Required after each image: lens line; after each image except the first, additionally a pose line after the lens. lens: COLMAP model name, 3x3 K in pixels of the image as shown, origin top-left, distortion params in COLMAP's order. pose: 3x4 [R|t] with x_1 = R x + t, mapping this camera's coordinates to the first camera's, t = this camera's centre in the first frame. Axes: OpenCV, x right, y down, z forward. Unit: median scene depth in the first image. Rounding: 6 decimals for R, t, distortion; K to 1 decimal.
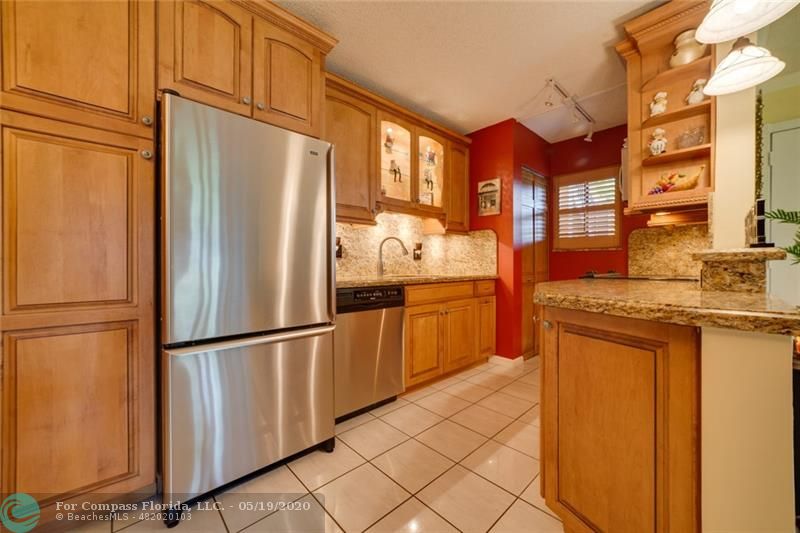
lens RADIAL K [[306.4, 0, 399.6], [0, 306.4, 266.2], [0, 0, 1]] dist [-0.019122, 0.005593]
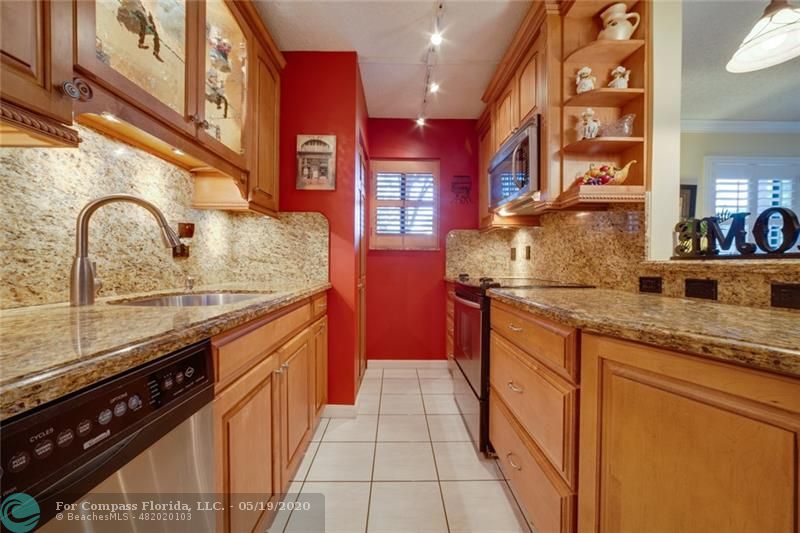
lens RADIAL K [[306.4, 0, 398.6], [0, 306.4, 265.0], [0, 0, 1]] dist [-0.019122, 0.005593]
pose [[0.675637, -0.002867, 0.737229, -0.066078], [-0.003032, 0.999973, 0.006668, -0.014671], [-0.737228, -0.006741, 0.675610, 0.459645]]
